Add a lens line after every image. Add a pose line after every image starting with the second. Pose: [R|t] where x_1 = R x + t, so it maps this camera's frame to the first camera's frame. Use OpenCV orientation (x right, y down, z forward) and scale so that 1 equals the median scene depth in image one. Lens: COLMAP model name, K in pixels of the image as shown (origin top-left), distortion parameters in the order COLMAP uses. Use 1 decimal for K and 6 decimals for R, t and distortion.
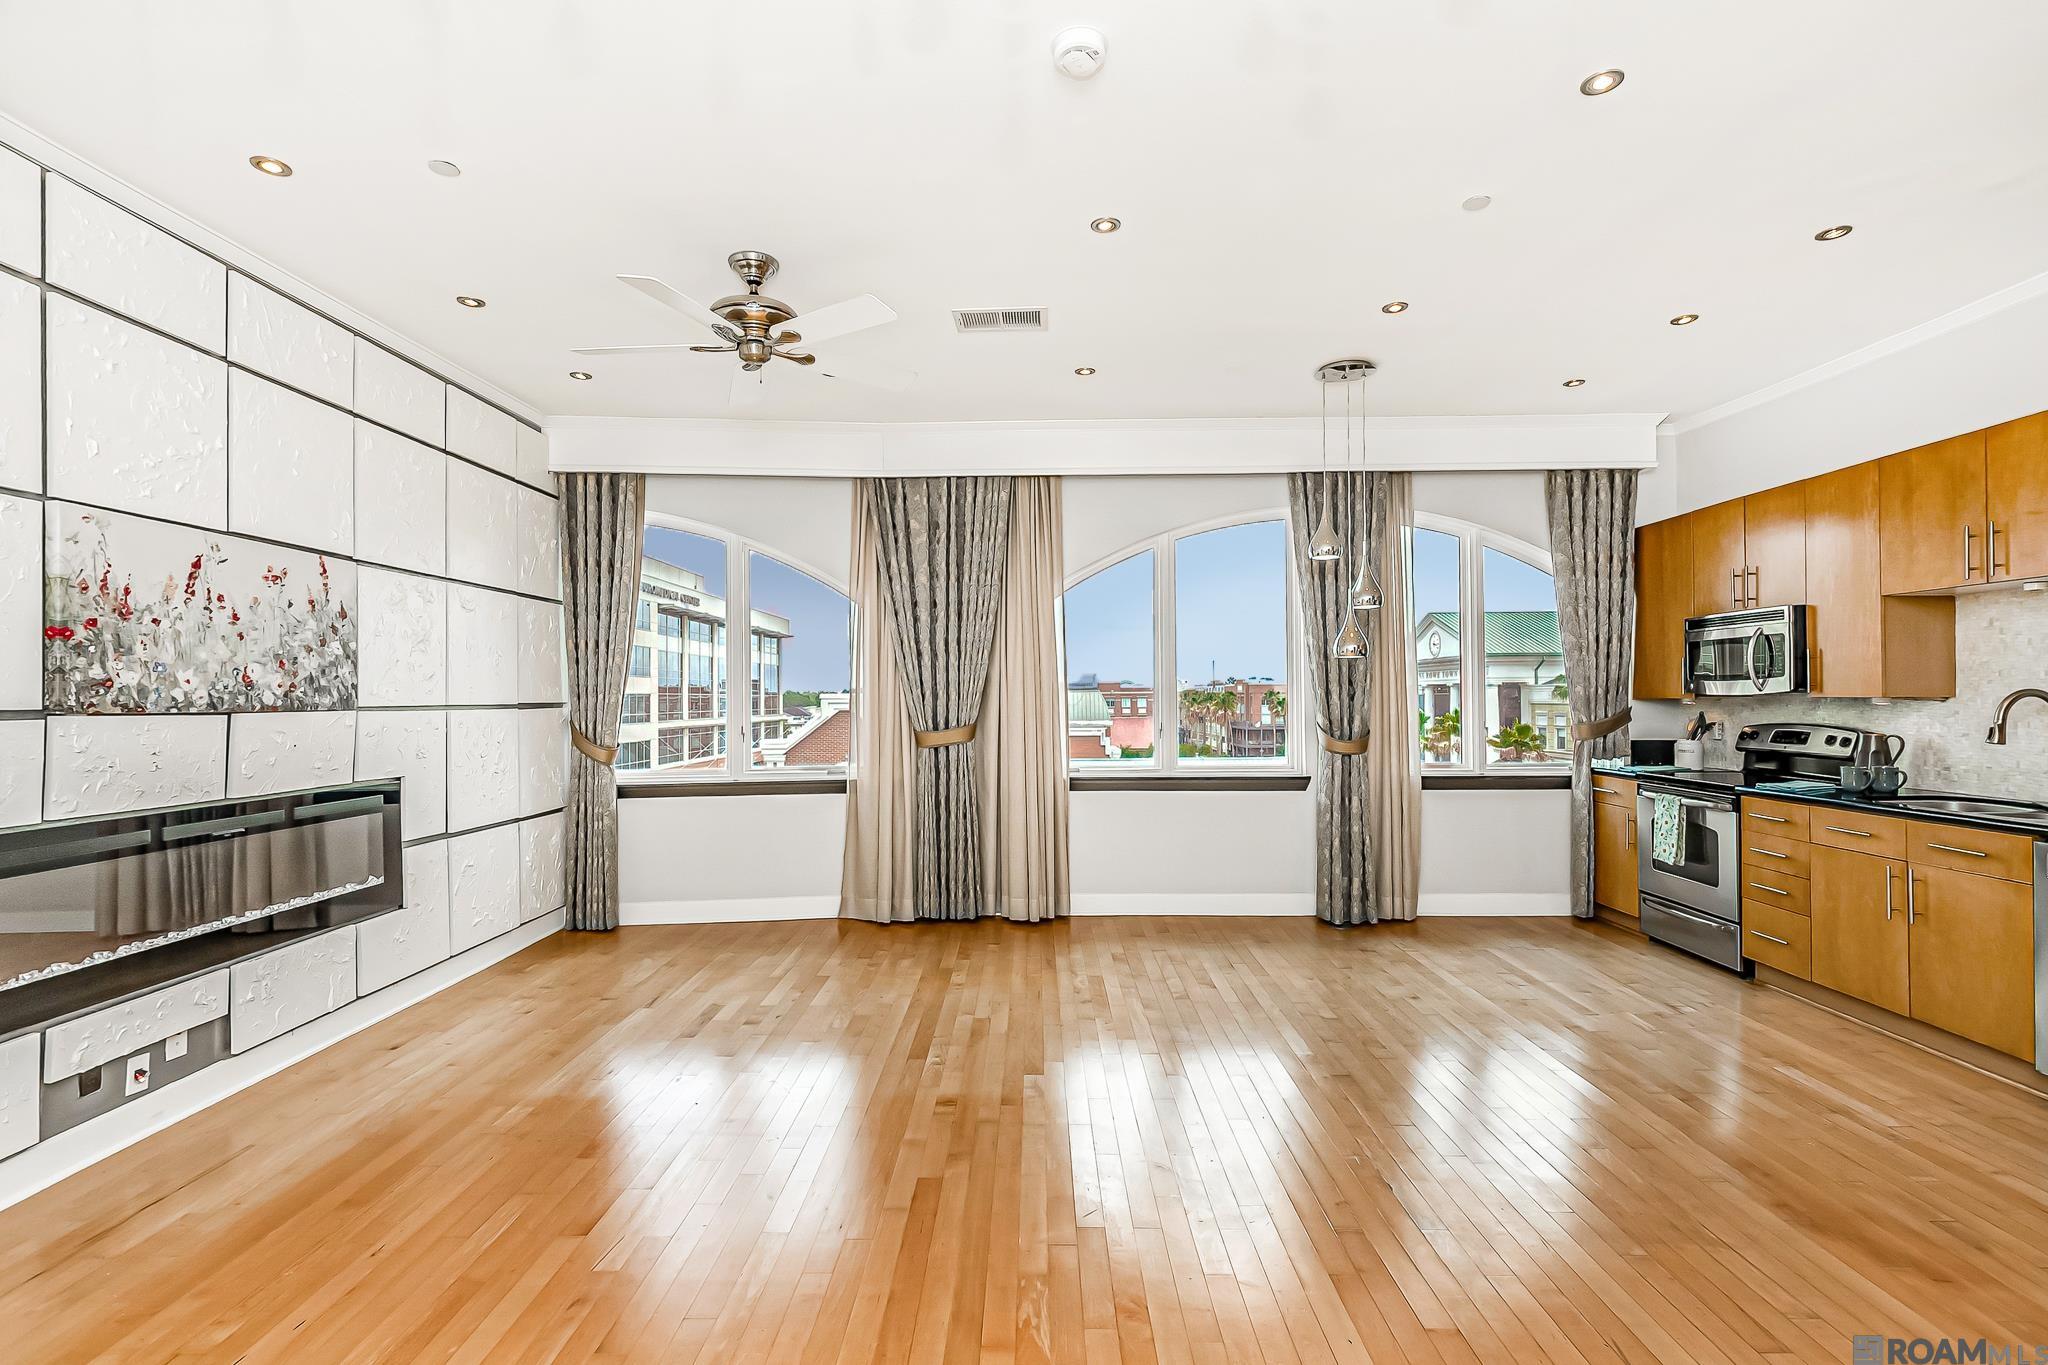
lens RADIAL K [[925.5, 0, 1024.0], [0, 925.5, 682.5], [0, 0, 1]] dist [0.000571, 0.000101]
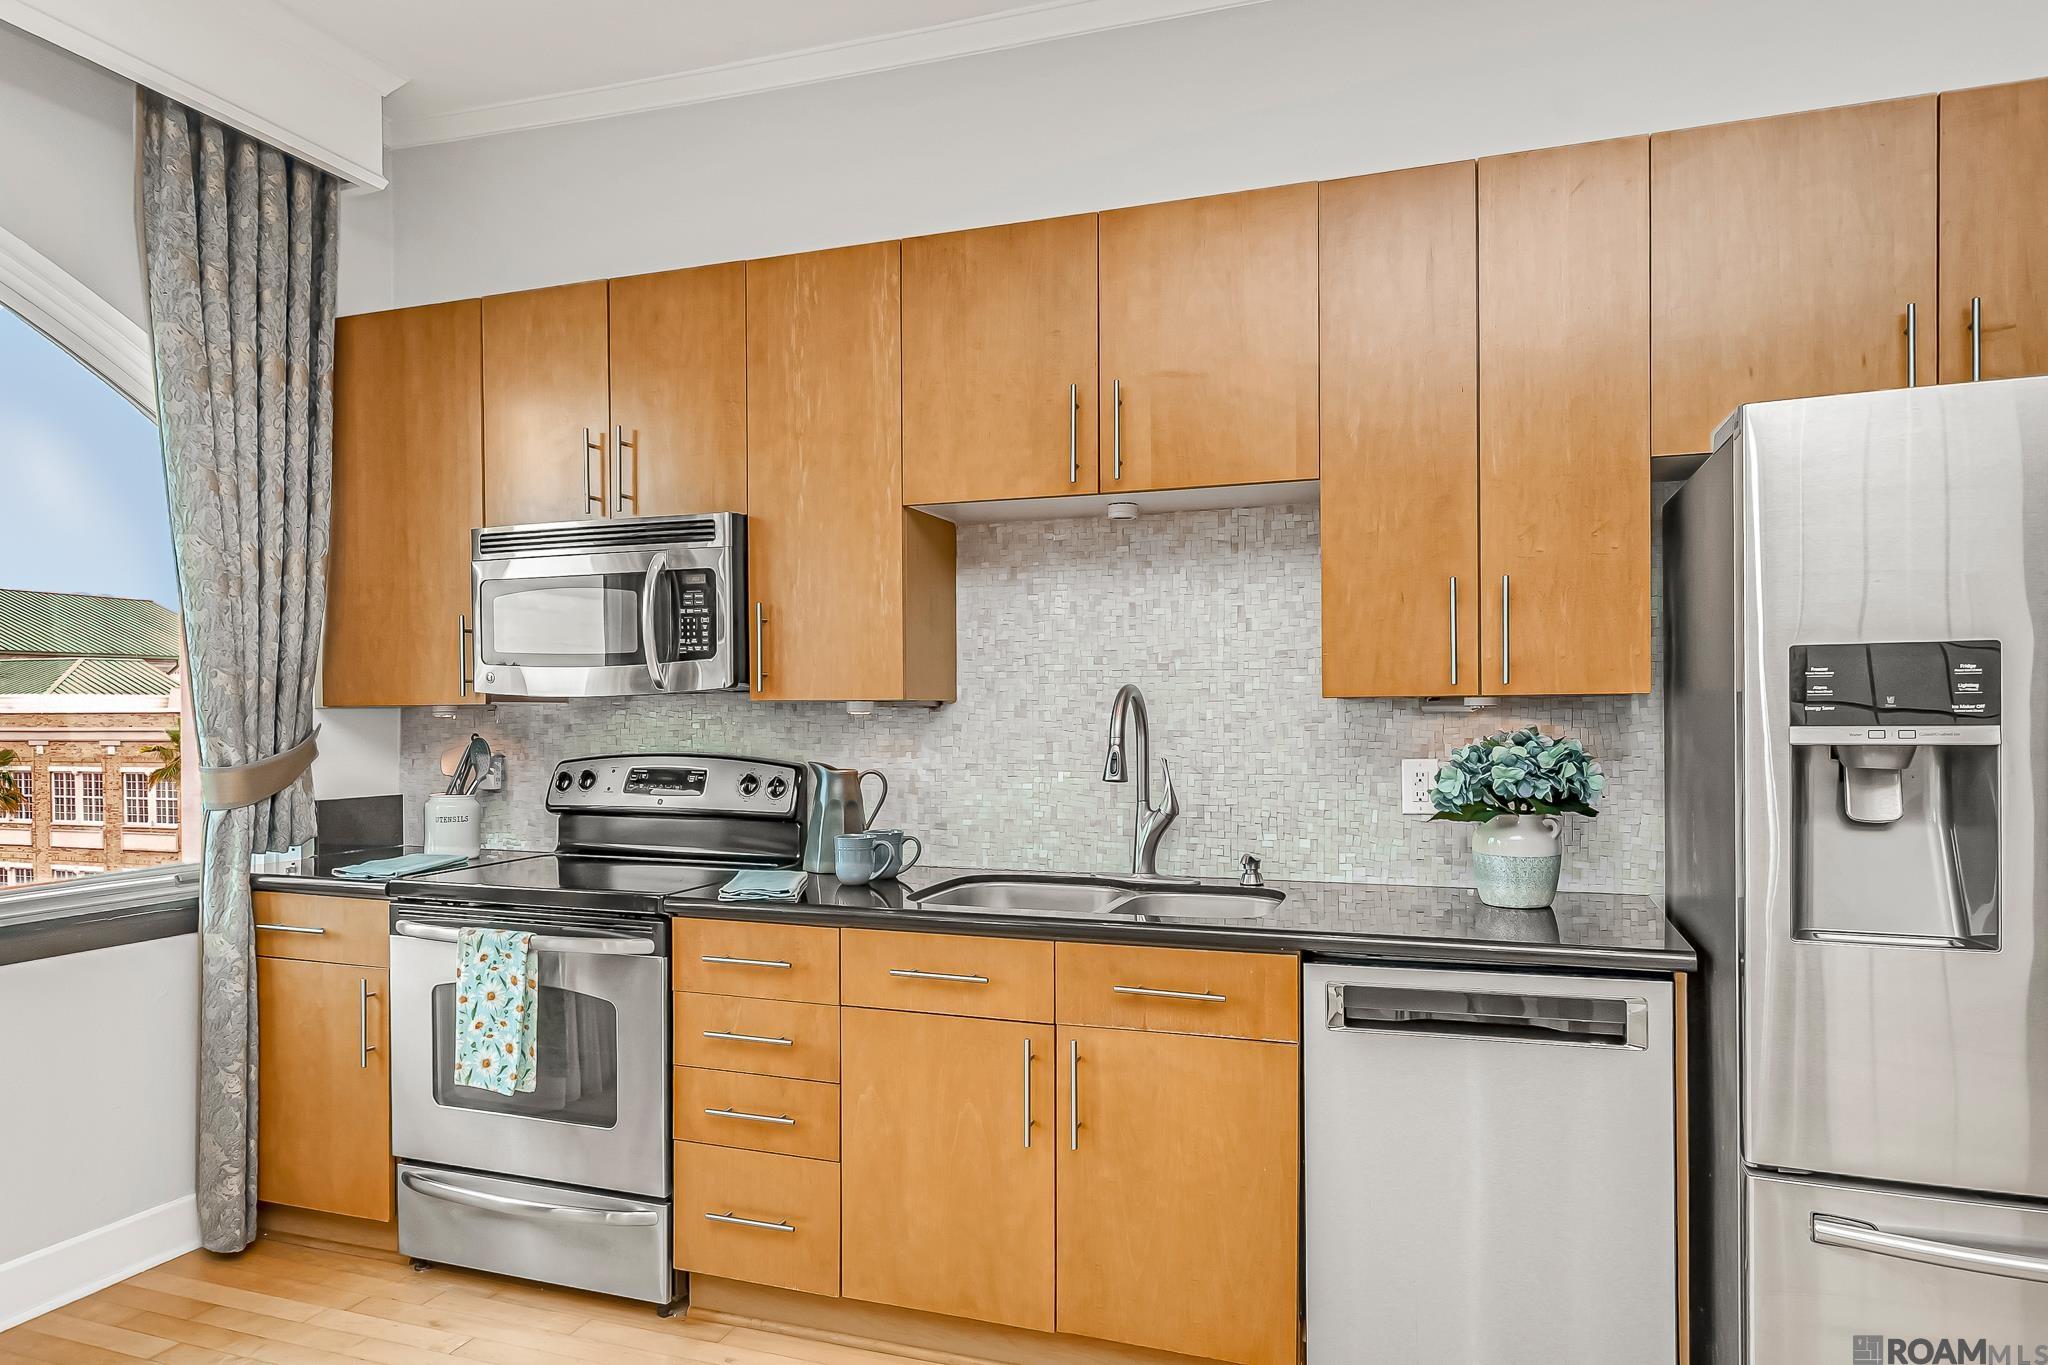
lens RADIAL K [[1331.9, 0, 1022.1], [0, 1331.9, 729.9], [0, 0, 1]] dist [0.007864, 0.001014]
pose [[0.319823, -0.013567, 0.947380, 0.167332], [-0.013293, 0.999735, 0.018805, 0.012675], [-0.947384, -0.018608, 0.319557, 0.495393]]
